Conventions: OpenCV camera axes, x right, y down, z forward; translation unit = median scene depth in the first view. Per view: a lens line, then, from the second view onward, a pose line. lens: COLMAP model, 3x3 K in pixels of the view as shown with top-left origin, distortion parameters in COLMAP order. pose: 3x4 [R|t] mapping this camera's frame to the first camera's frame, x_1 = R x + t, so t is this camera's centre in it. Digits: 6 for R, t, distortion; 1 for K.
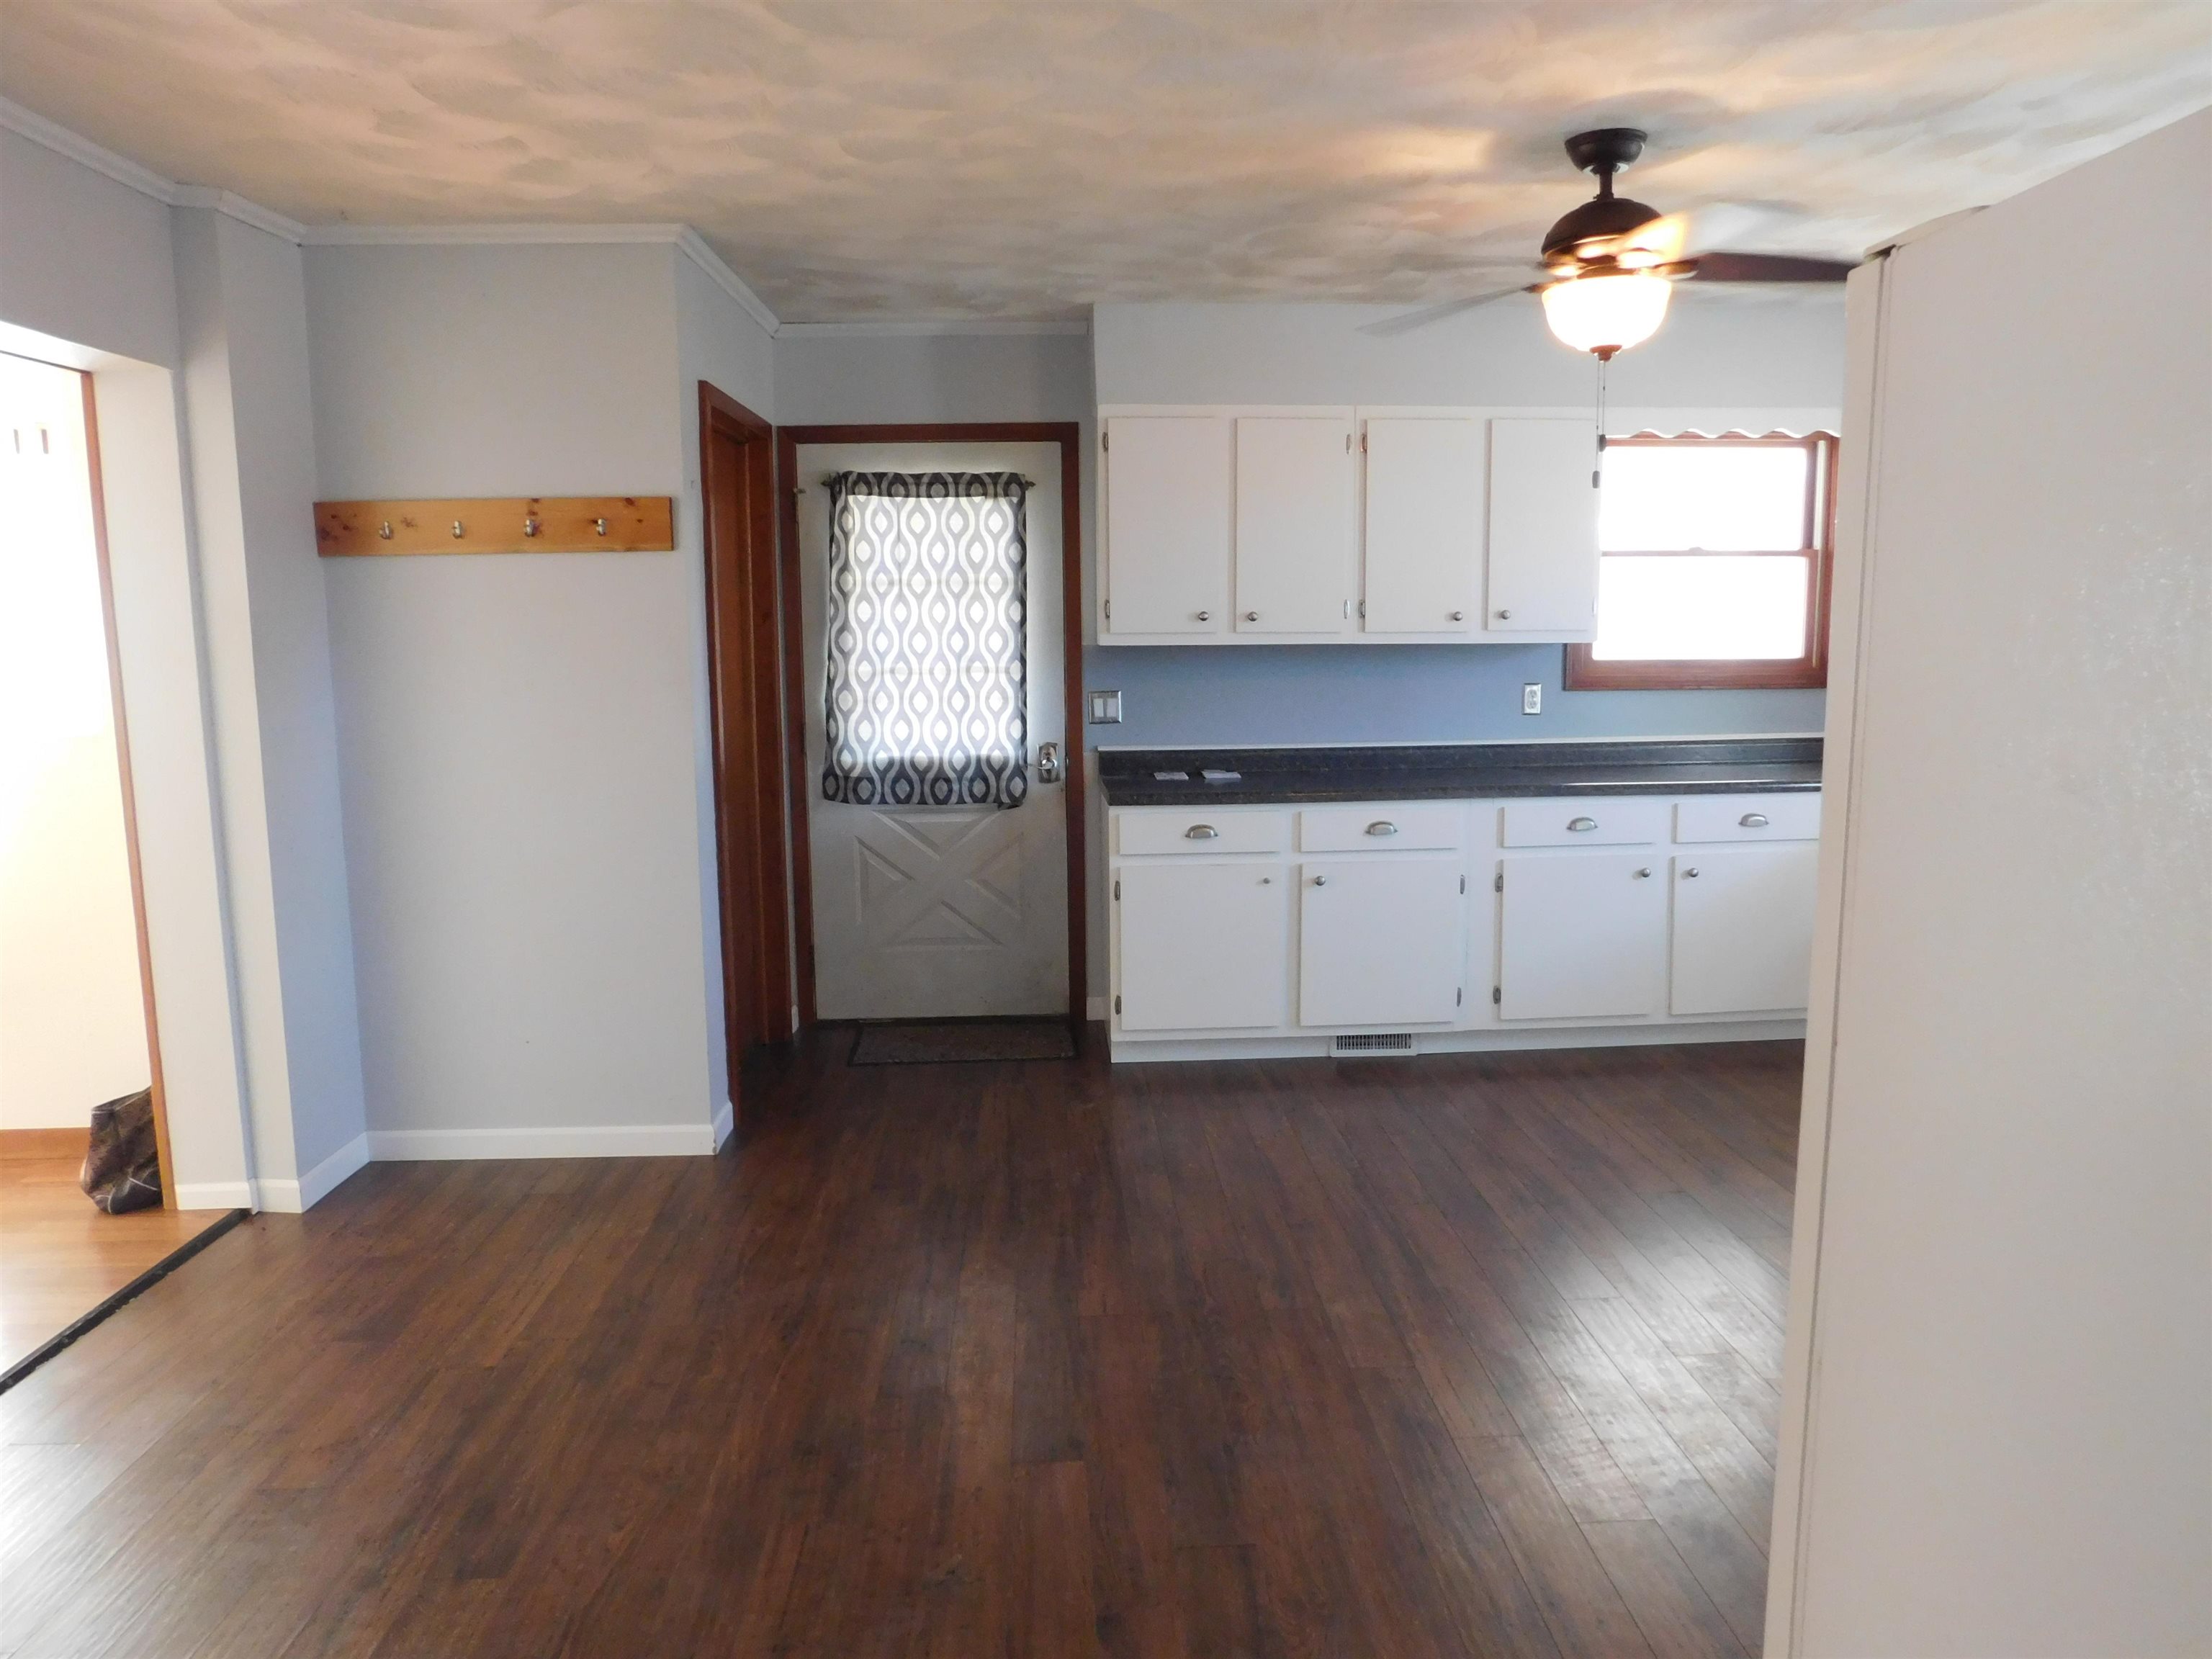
lens RADIAL K [[1458.2, 0, 1105.3], [0, 1458.2, 839.5], [0, 0, 1]] dist [-0.075139, 0.053089]
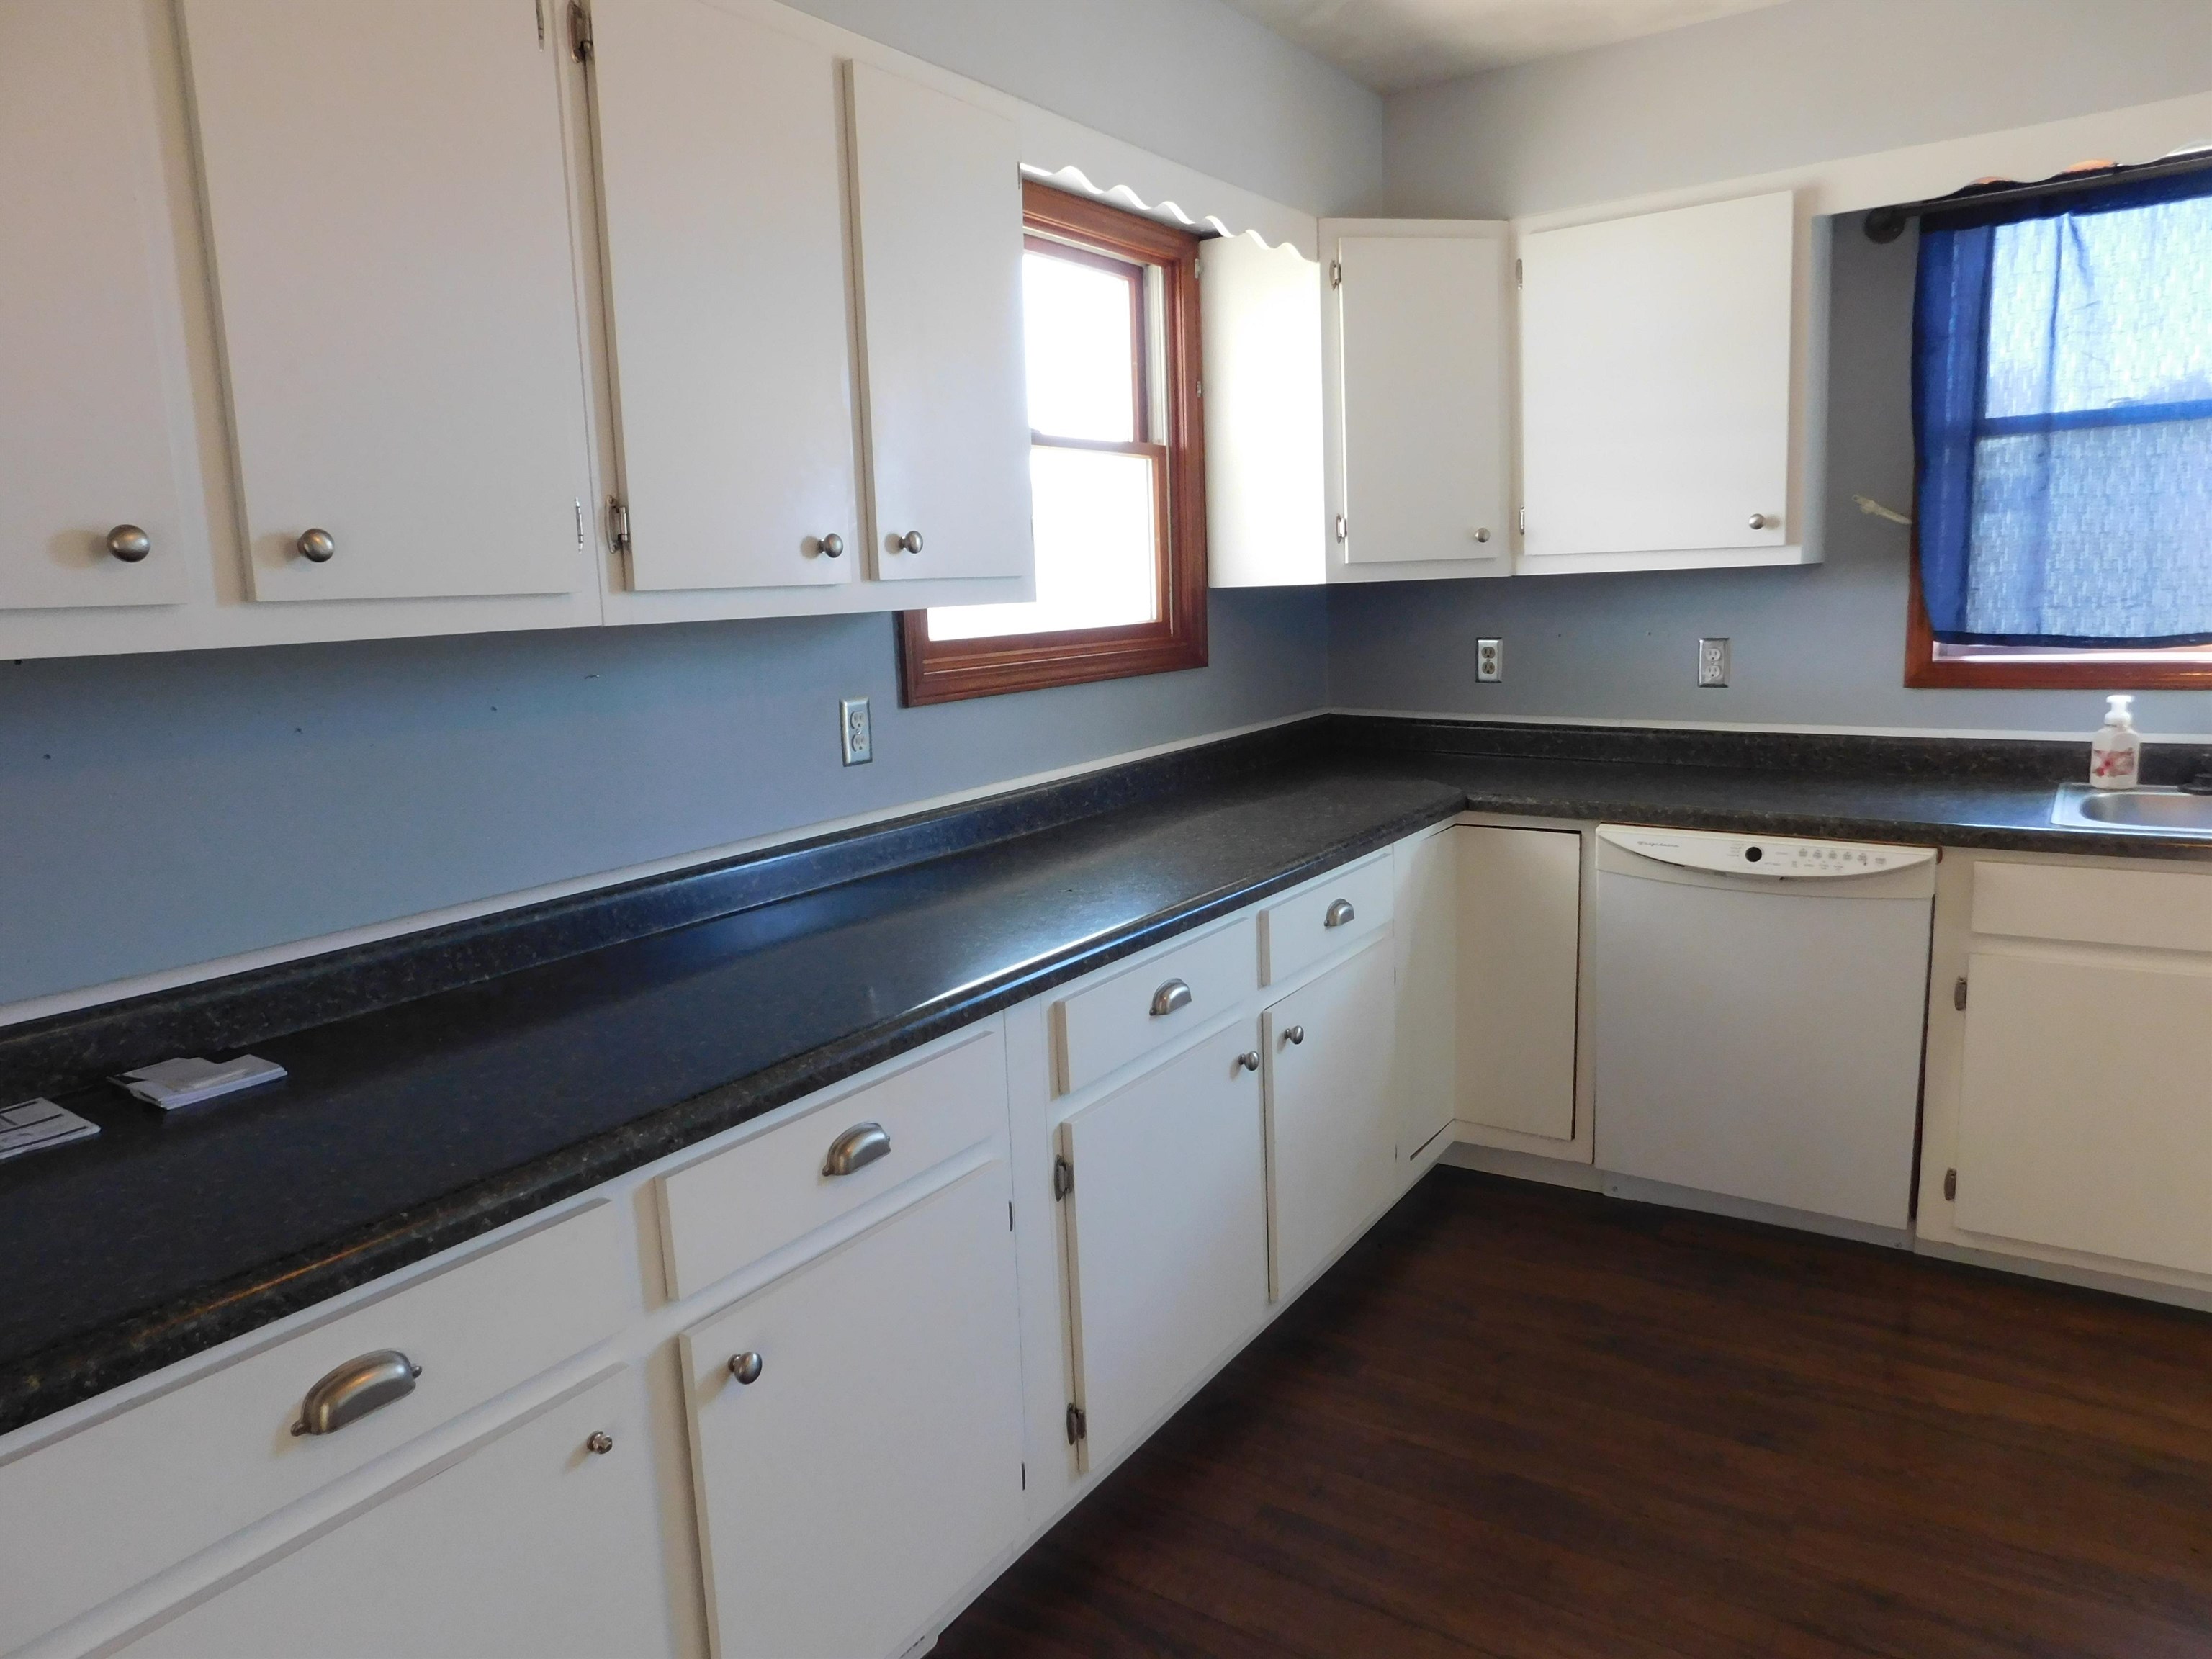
lens RADIAL K [[1442.1, 0, 1101.4], [0, 1442.1, 856.4], [0, 0, 1]] dist [-0.003225, -0.001588]
pose [[0.625810, -0.158965, 0.763605, -0.027275], [0.141085, 0.985932, 0.089623, -0.095808], [-0.767110, 0.051646, 0.639434, 0.696636]]
